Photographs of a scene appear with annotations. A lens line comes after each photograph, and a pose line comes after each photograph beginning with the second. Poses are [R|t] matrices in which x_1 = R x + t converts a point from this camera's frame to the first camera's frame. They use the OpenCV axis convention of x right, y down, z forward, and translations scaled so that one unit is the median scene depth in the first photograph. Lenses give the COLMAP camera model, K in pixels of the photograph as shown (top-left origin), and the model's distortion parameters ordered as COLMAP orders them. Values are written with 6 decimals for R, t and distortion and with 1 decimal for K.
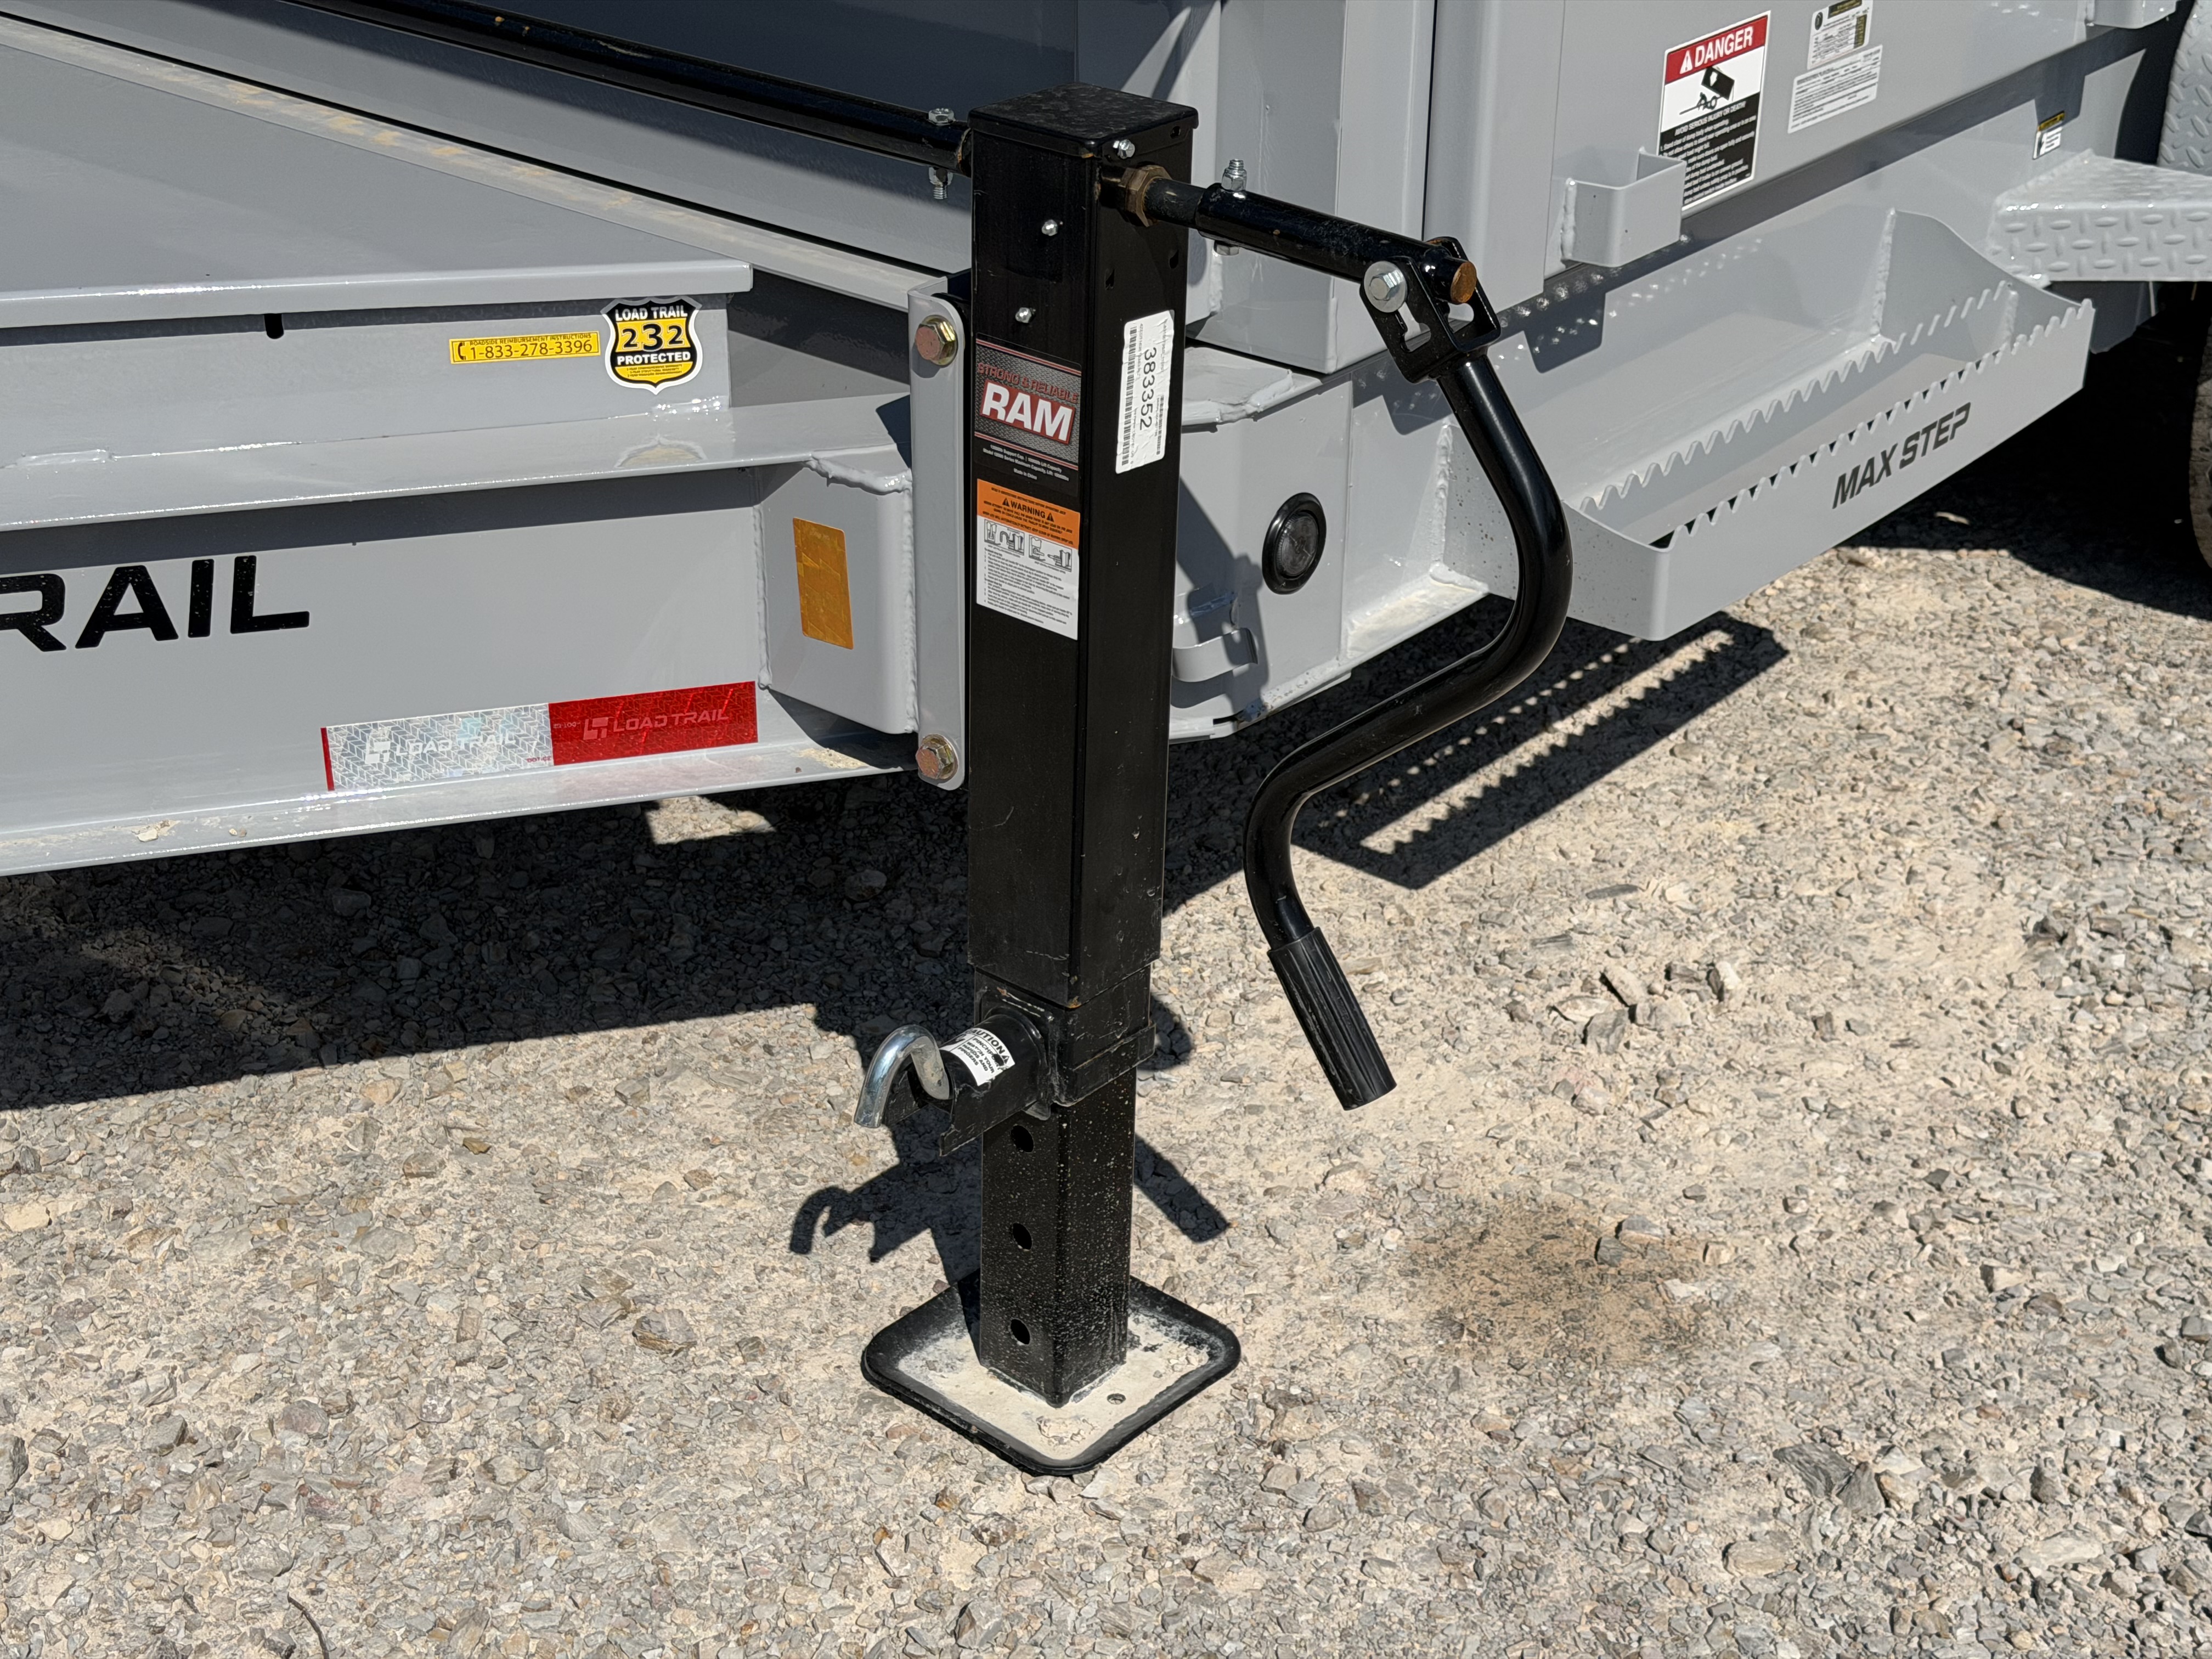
lens RADIAL K [[3092.7, 0, 1106.0], [0, 3092.7, 829.5], [0, 0, 1]] dist [0.212417, -0.506459]
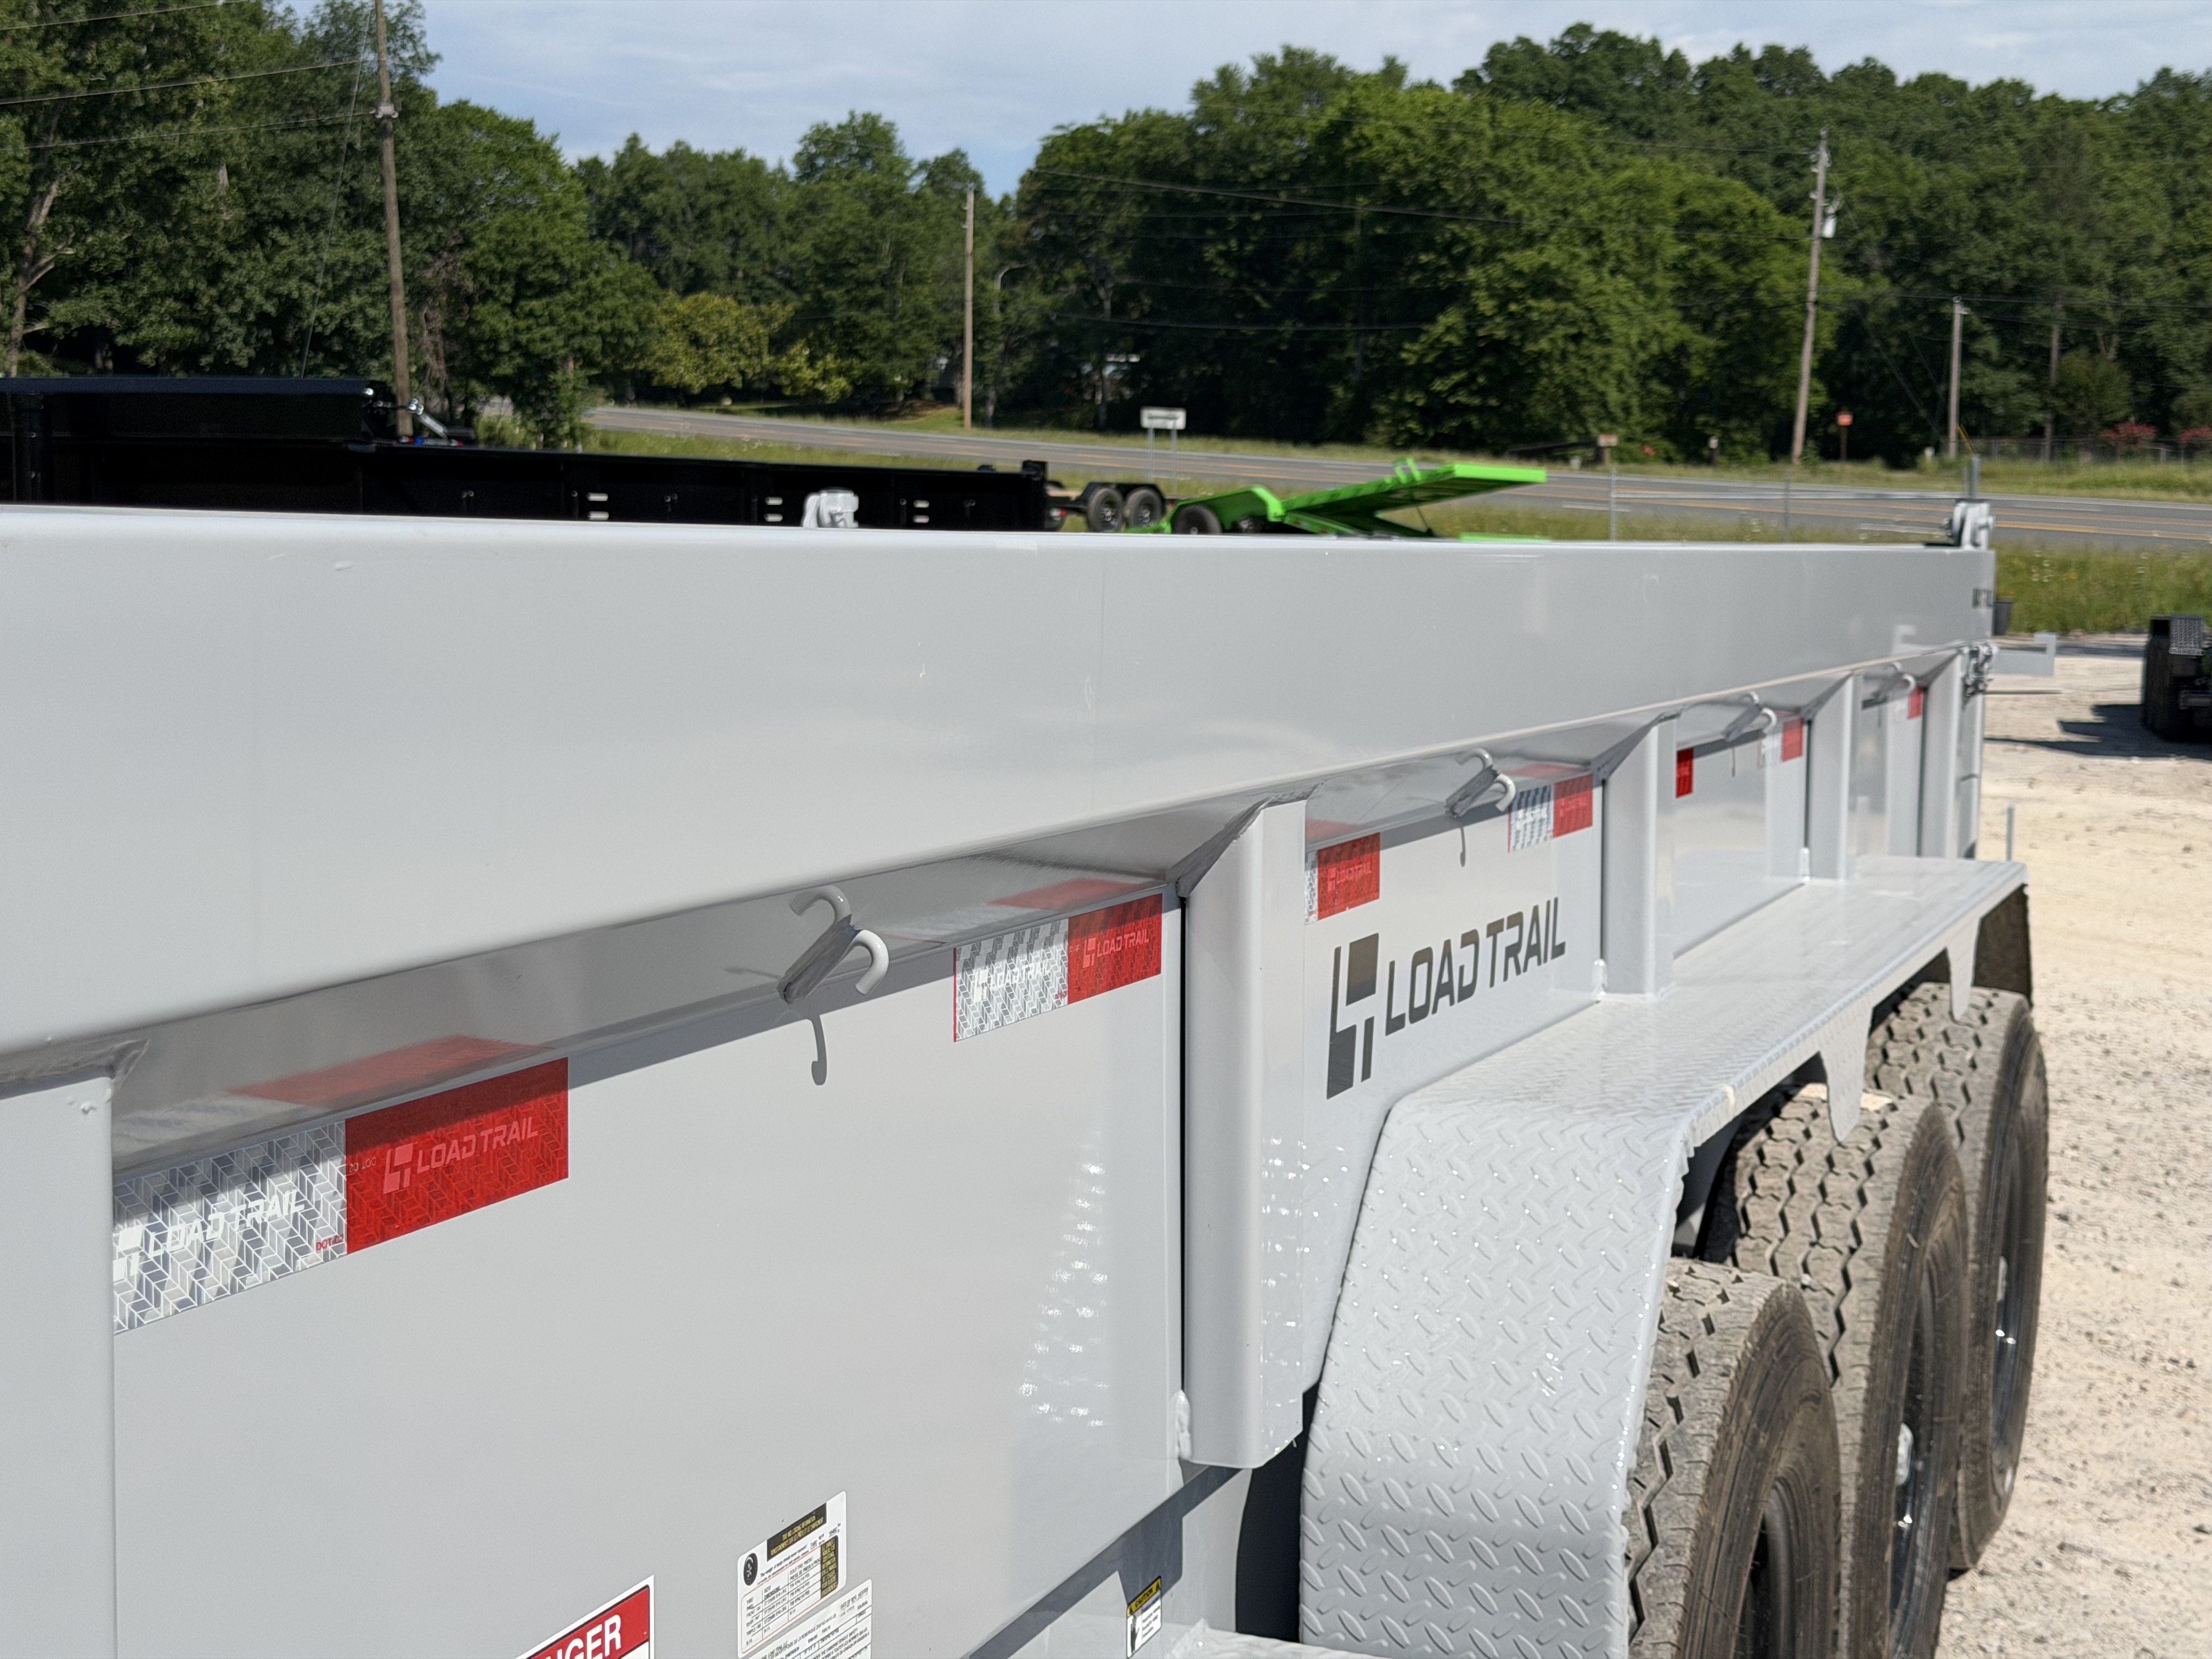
lens RADIAL K [[3092.7, 0, 1106.0], [0, 3092.7, 829.5], [0, 0, 1]] dist [0.212417, -0.506459]
pose [[0.954845, -0.019276, 0.296478, 0.122087], [0.128993, 0.925831, -0.355242, -0.168634], [-0.267641, 0.377445, 0.886512, 0.435621]]
